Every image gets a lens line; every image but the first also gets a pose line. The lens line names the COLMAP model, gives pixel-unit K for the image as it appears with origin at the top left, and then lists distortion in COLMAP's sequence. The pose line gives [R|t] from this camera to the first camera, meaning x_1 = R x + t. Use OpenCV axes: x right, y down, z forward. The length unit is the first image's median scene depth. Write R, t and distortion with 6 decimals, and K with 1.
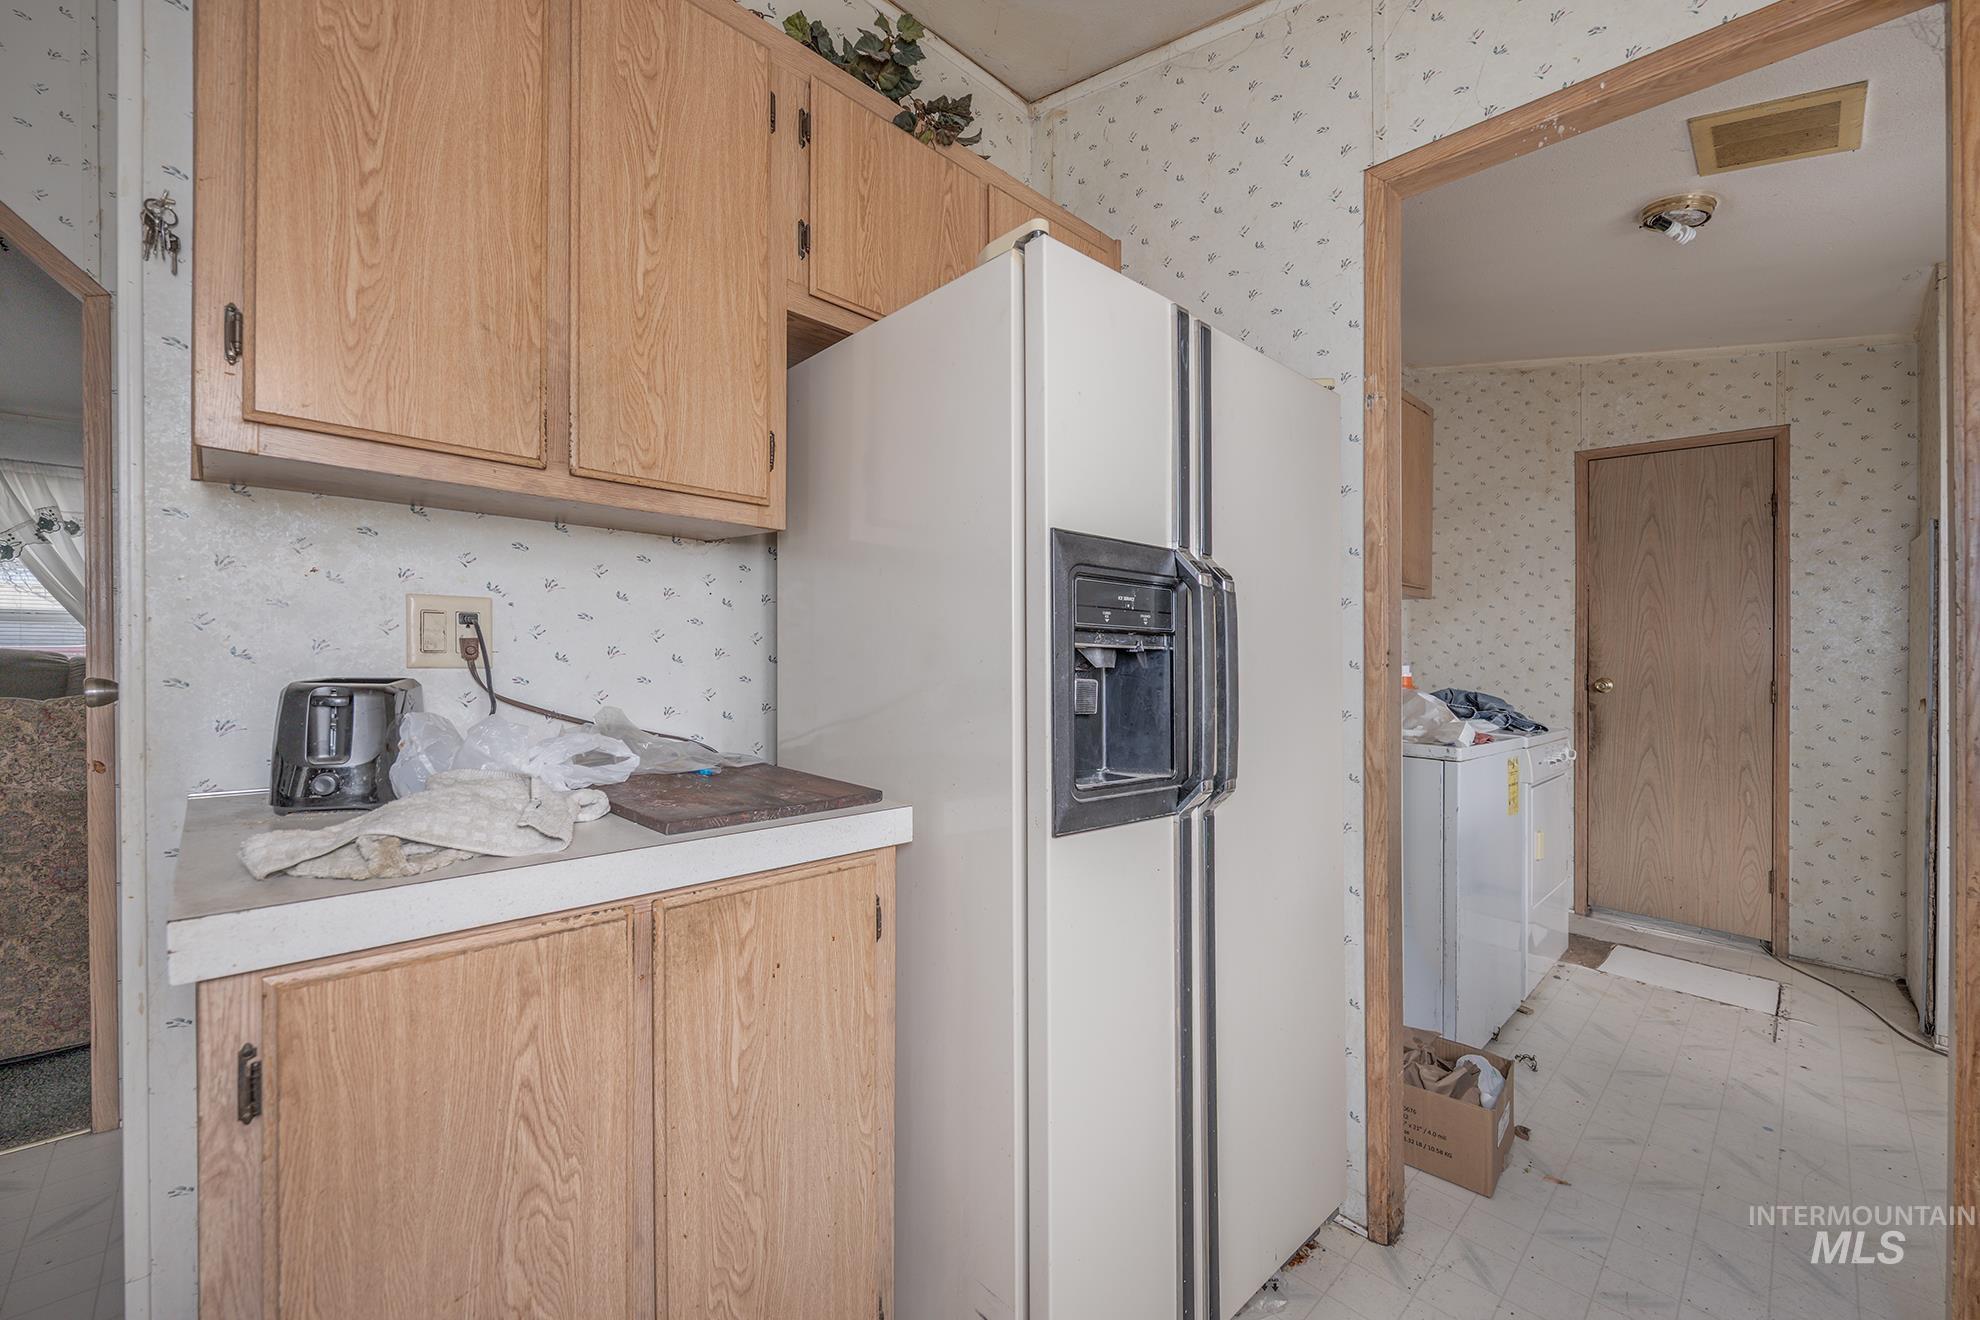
lens RADIAL K [[810.2, 0, 986.1], [0, 810.2, 655.3], [0, 0, 1]] dist [-0.001425, -0.000432]
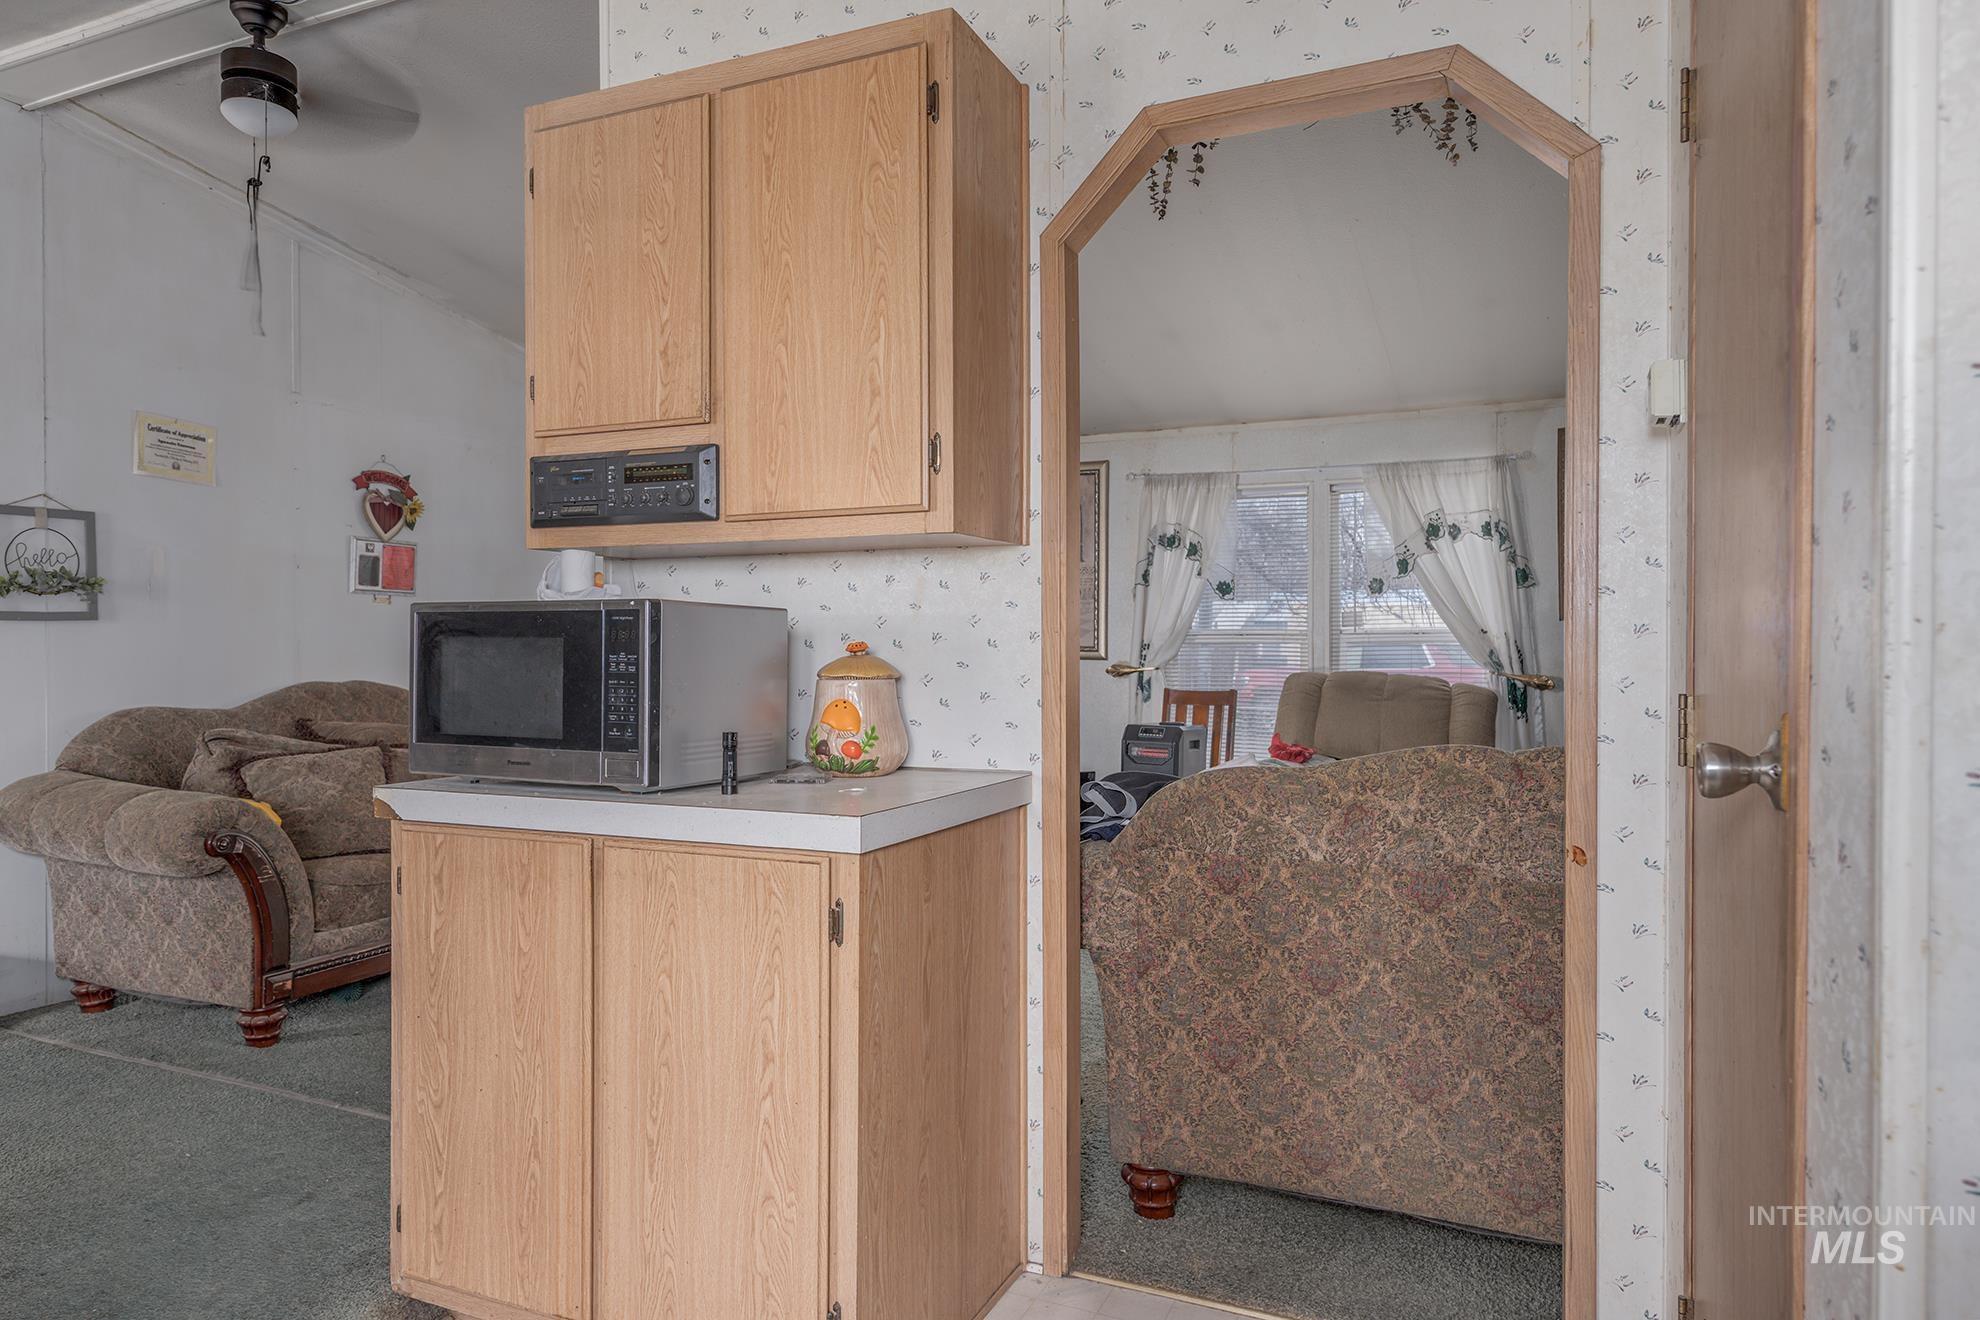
lens RADIAL K [[1217.3, 0, 991.9], [0, 1217.3, 665.7], [0, 0, 1]] dist [0.000922, 0.000105]
pose [[0.382029, -0.004899, -0.924138, -0.336200], [-0.006634, 0.999946, -0.008043, -0.008500], [0.924127, 0.009204, 0.381975, 0.154681]]
